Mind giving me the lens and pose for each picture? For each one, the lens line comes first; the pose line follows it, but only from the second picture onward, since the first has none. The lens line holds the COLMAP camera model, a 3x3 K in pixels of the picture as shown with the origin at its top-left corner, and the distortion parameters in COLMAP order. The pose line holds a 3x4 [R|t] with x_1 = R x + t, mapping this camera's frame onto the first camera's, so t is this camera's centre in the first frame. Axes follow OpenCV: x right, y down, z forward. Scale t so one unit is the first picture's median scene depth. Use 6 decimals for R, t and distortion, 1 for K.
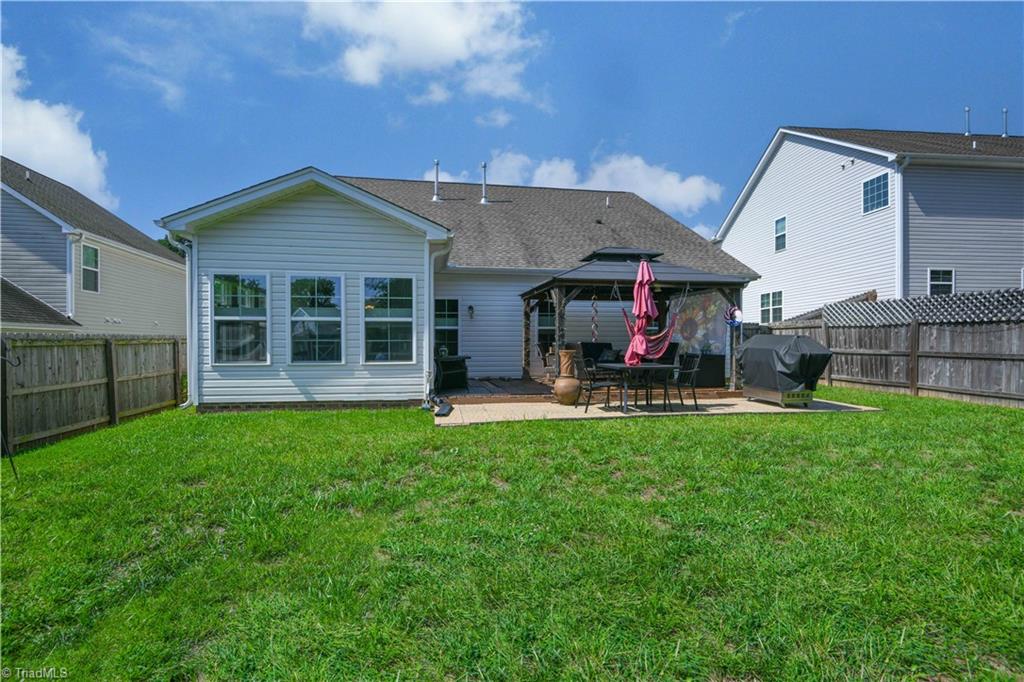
lens RADIAL K [[467.0, 0, 516.0], [0, 467.0, 353.7], [0, 0, 1]] dist [-0.039939, 0.000251]
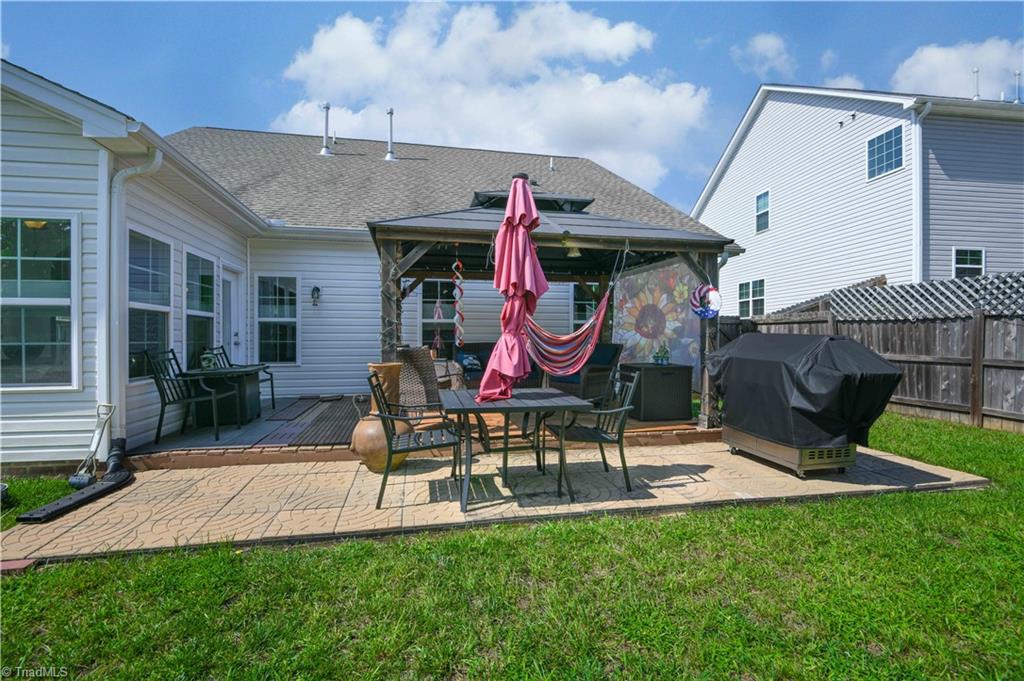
lens RADIAL K [[467.0, 0, 516.0], [0, 467.0, 353.2], [0, 0, 1]] dist [-0.039939, 0.000251]
pose [[0.998844, 0.001249, 0.048060, 0.157323], [-0.001701, 0.999955, 0.009370, -0.015660], [-0.048046, -0.009441, 0.998801, 0.331500]]
